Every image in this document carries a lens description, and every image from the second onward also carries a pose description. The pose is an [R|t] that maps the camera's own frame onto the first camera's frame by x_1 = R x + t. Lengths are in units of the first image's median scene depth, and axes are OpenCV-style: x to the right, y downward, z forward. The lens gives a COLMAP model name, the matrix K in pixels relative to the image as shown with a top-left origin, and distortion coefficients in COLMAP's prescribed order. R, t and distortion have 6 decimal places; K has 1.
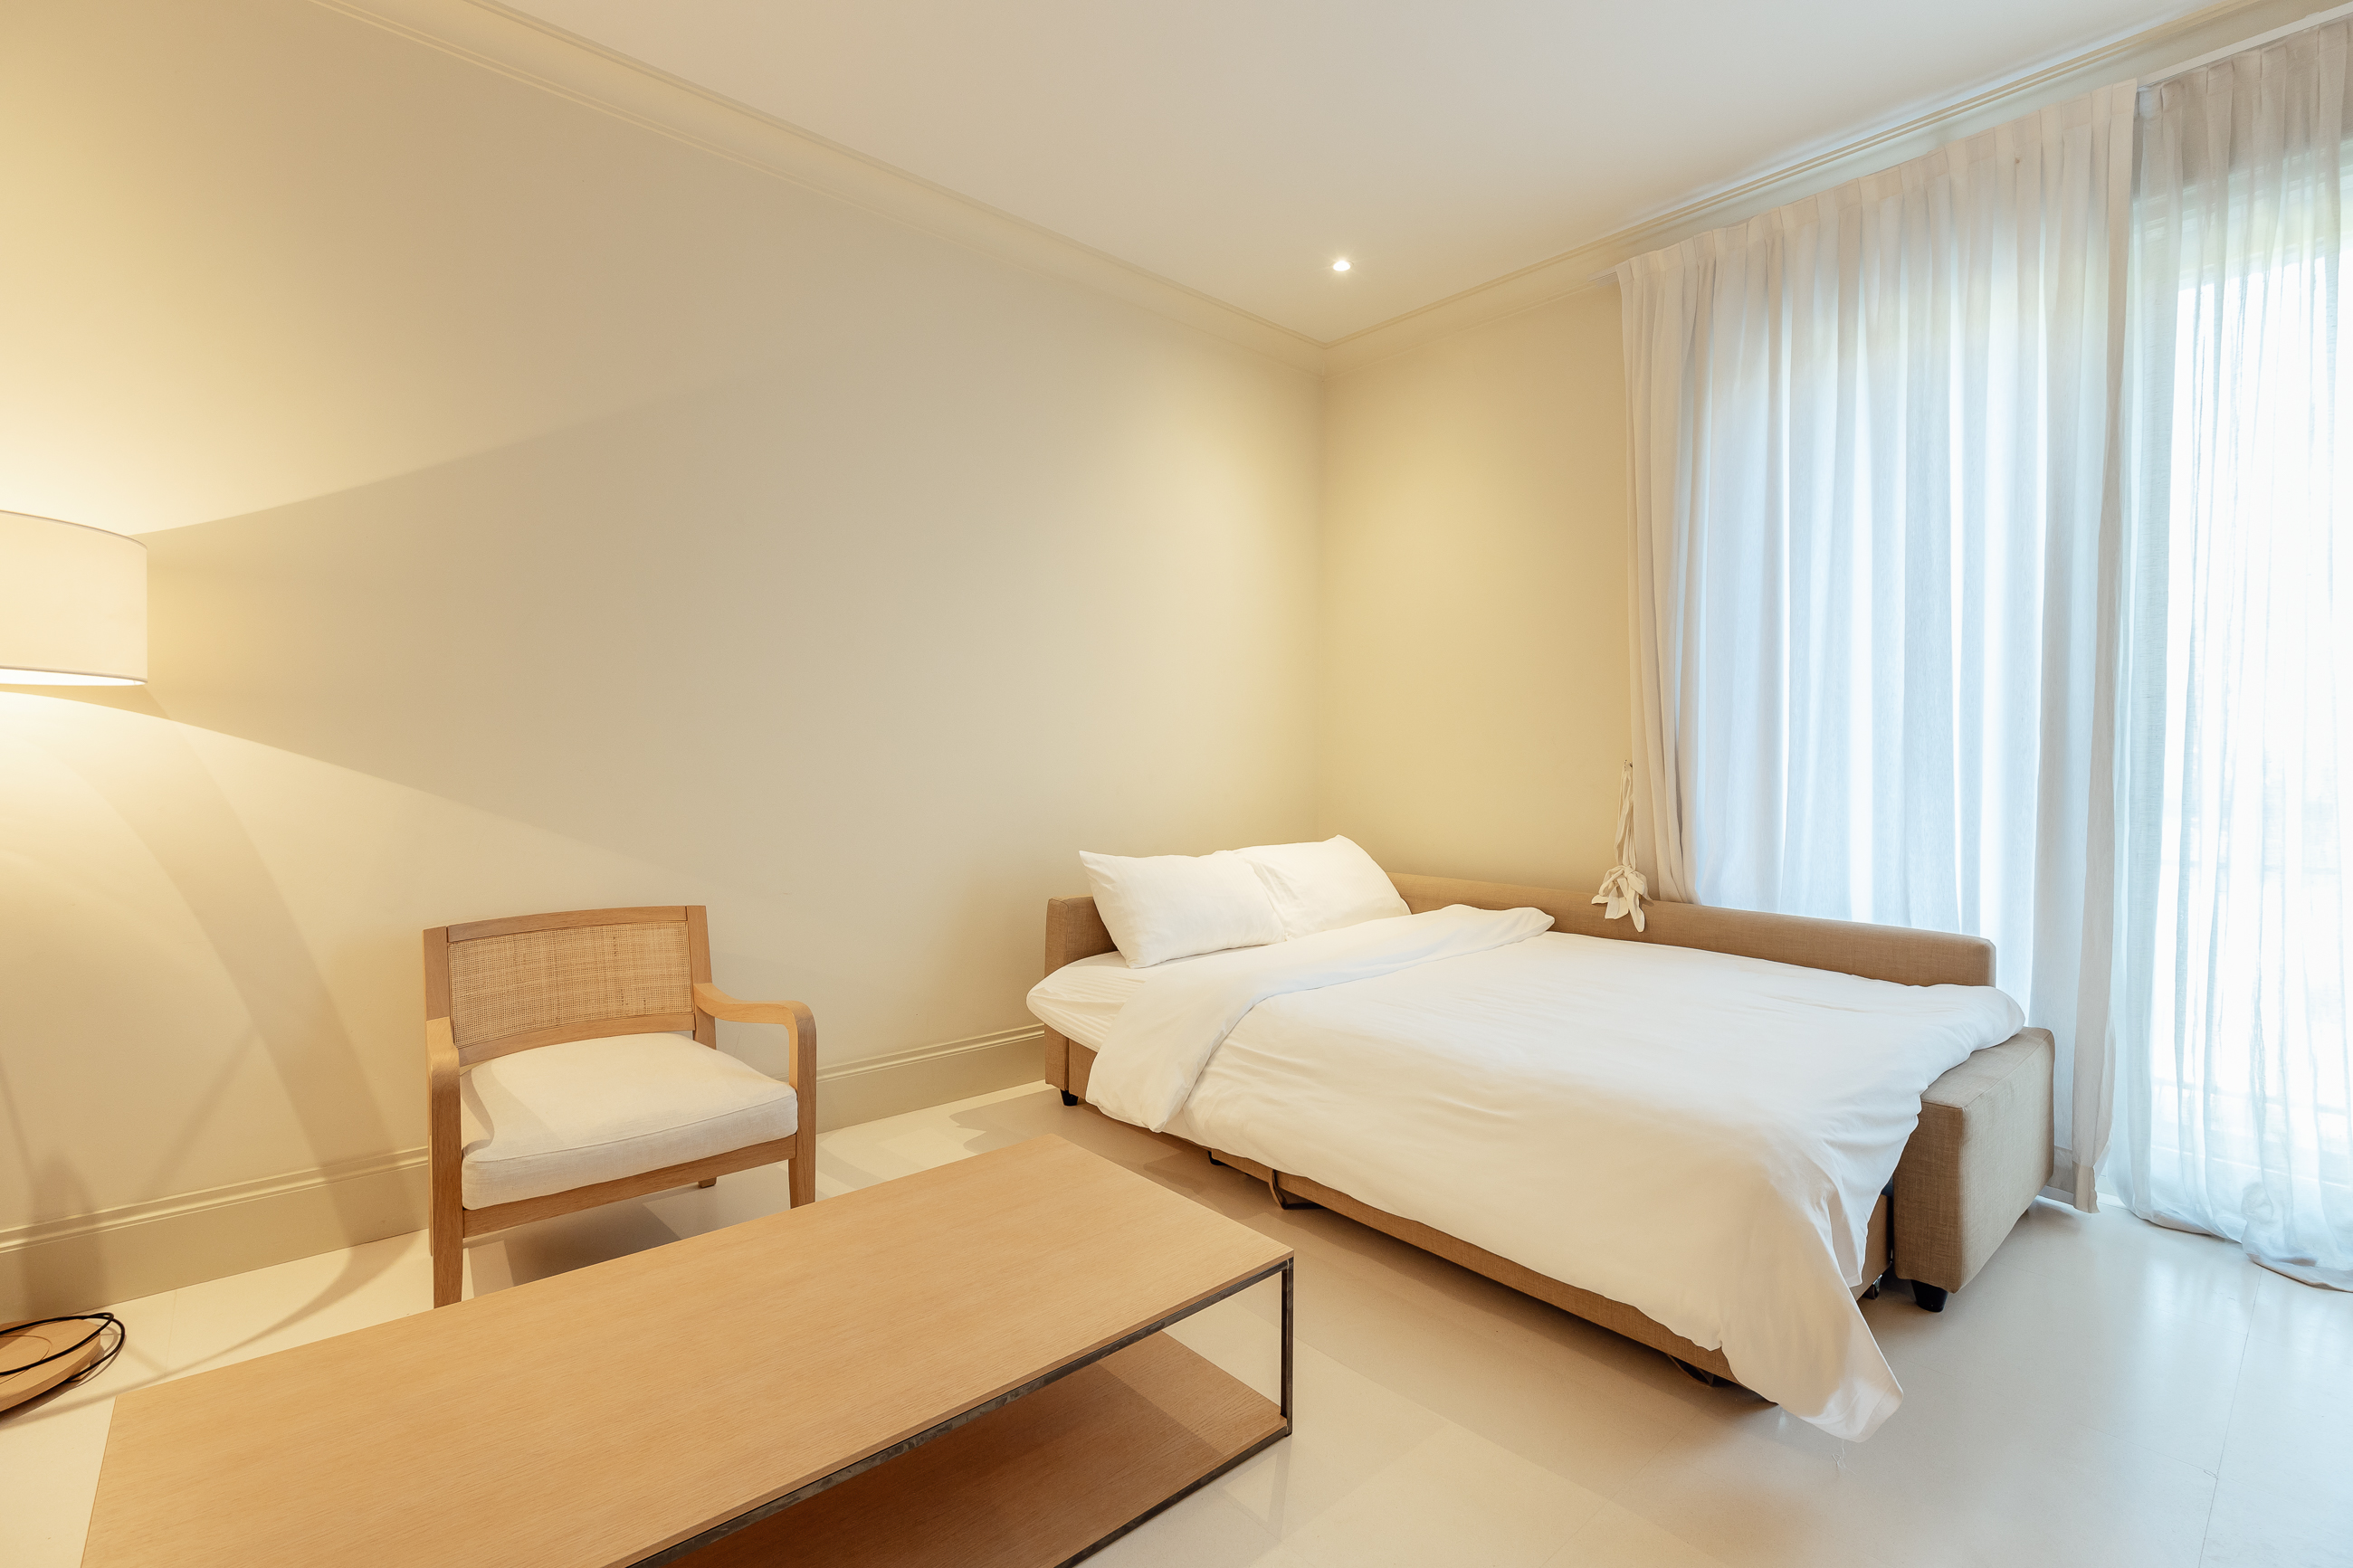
lens RADIAL K [[1084.4, 0, 1245.3], [0, 1084.4, 787.7], [0, 0, 1]] dist [0.001735, -0.000141]
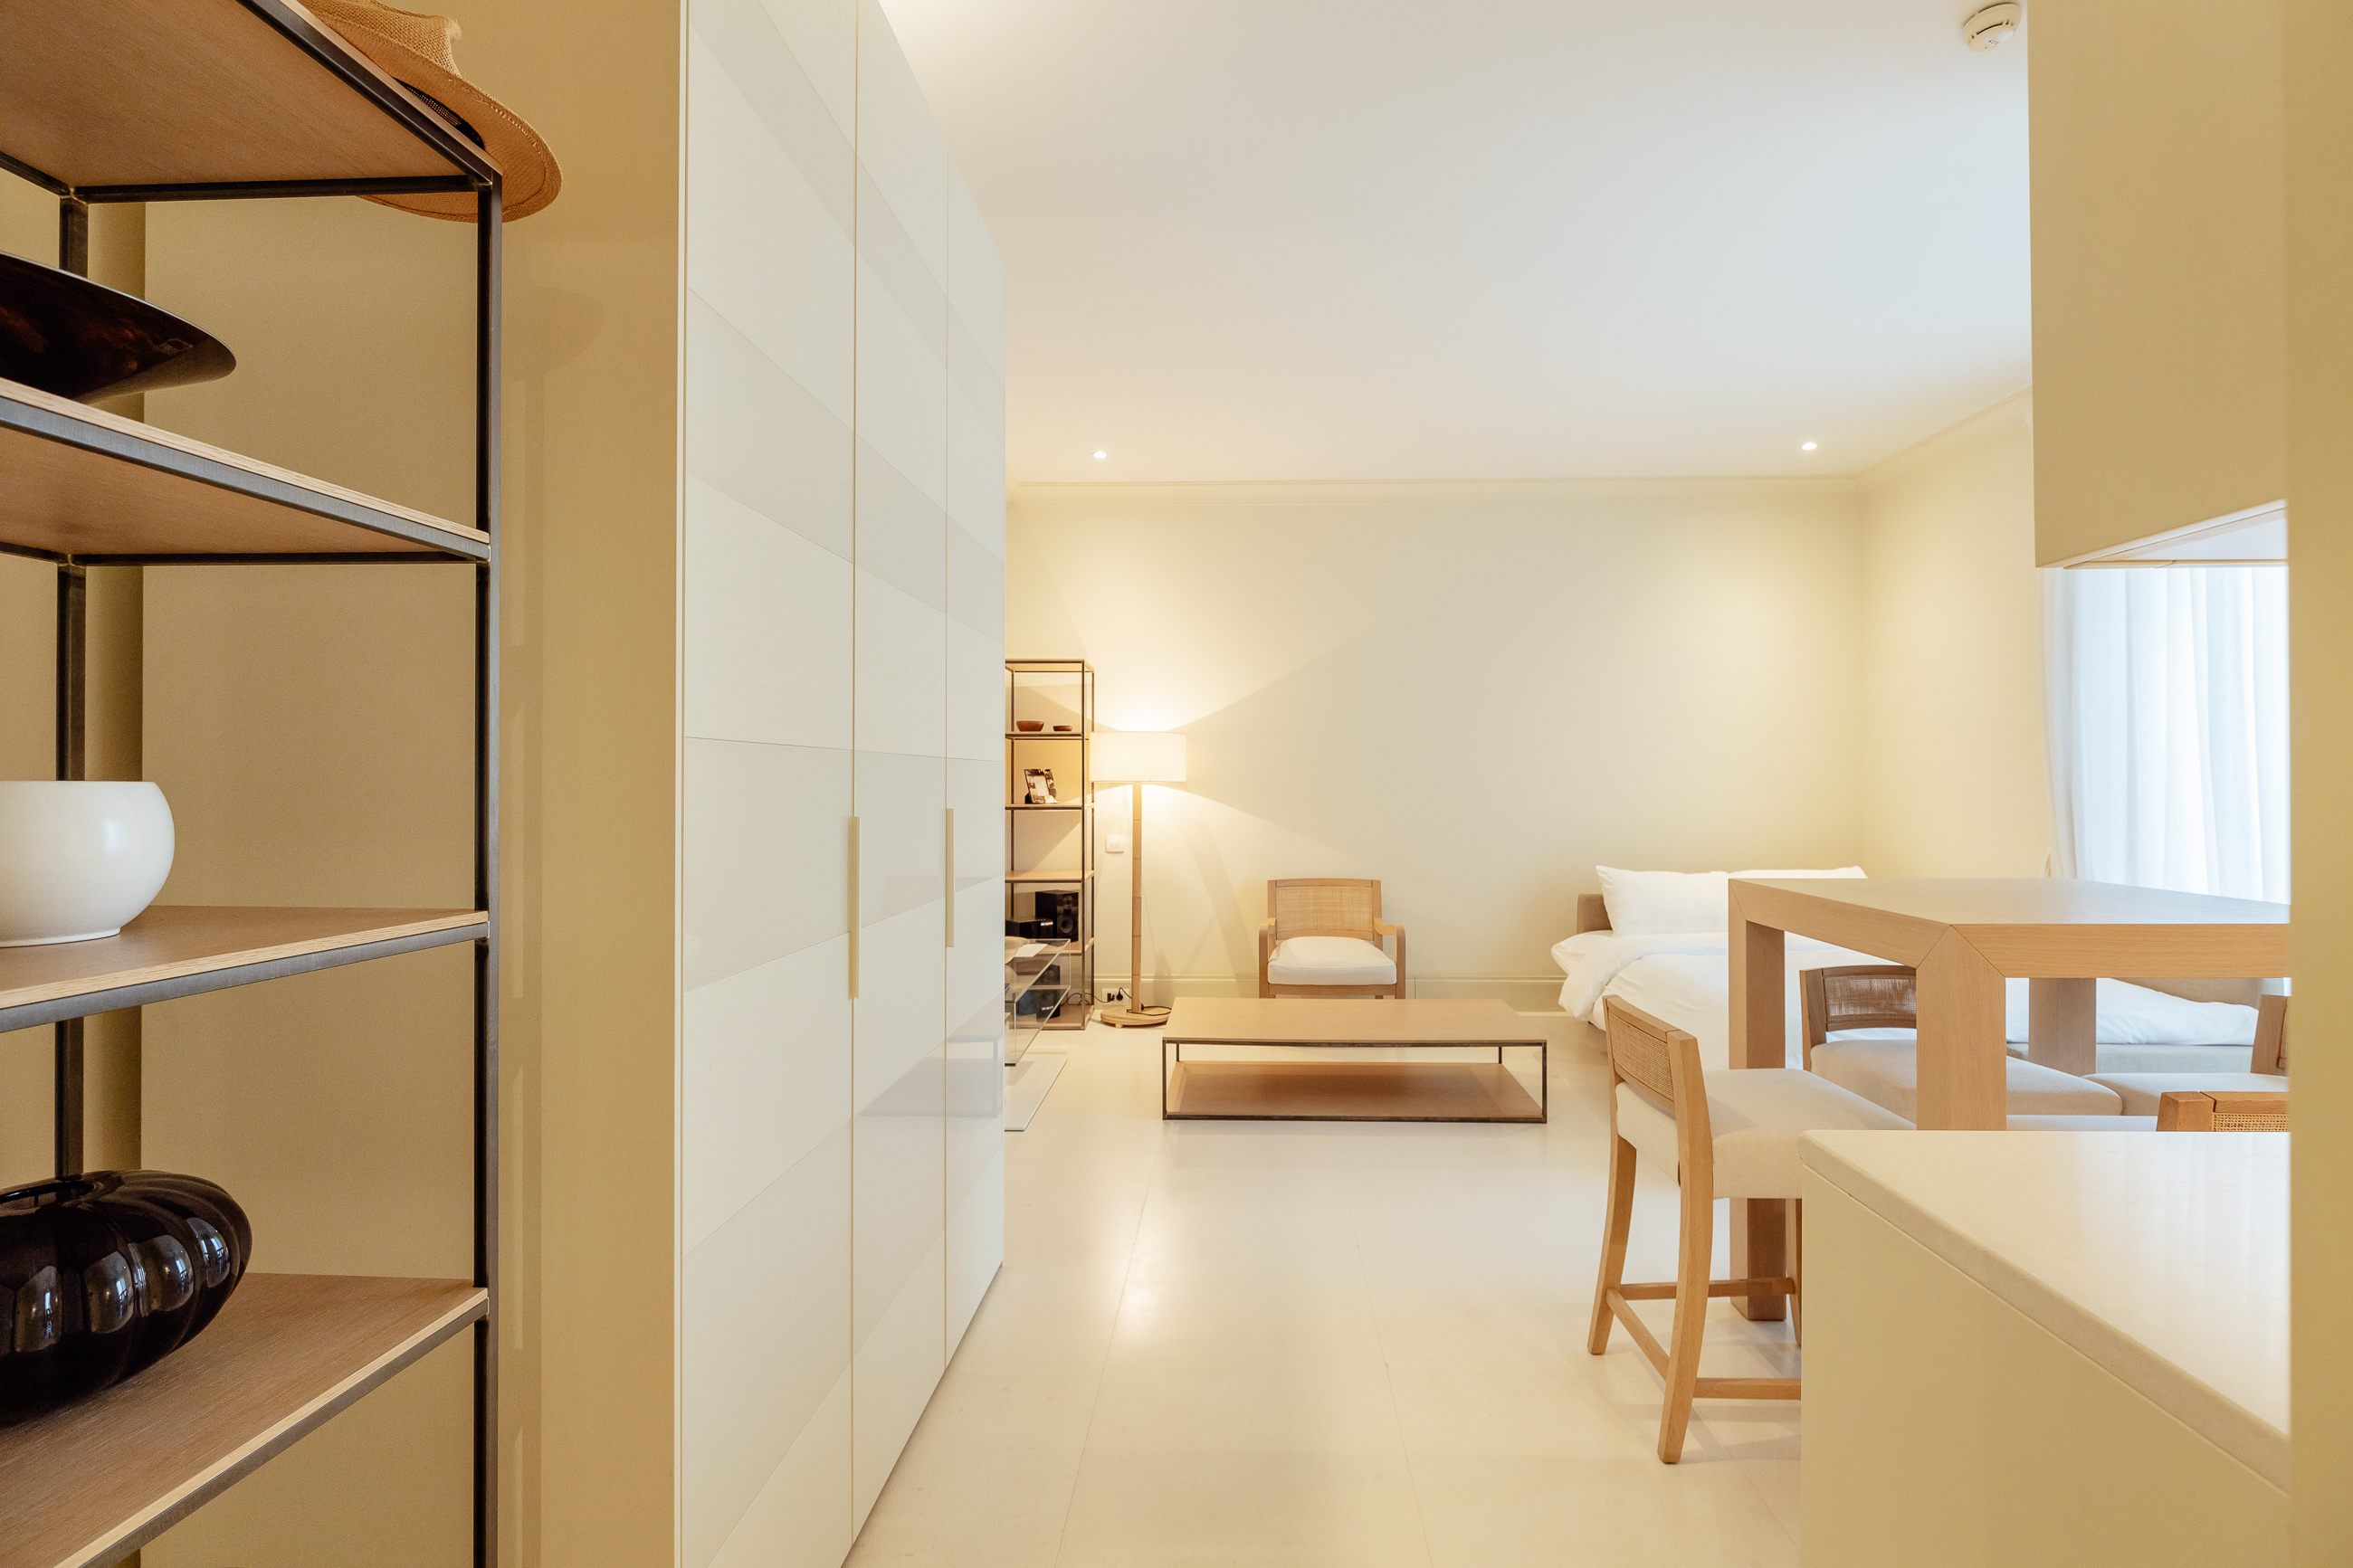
lens RADIAL K [[1084.4, 0, 1176.3], [0, 1084.4, 783.6], [0, 0, 1]] dist [0.001735, -0.000141]
pose [[0.694066, -0.007147, -0.719876, 0.699096], [-0.016795, 0.999518, -0.026116, -0.011931], [0.719715, 0.030216, 0.693612, -0.683173]]
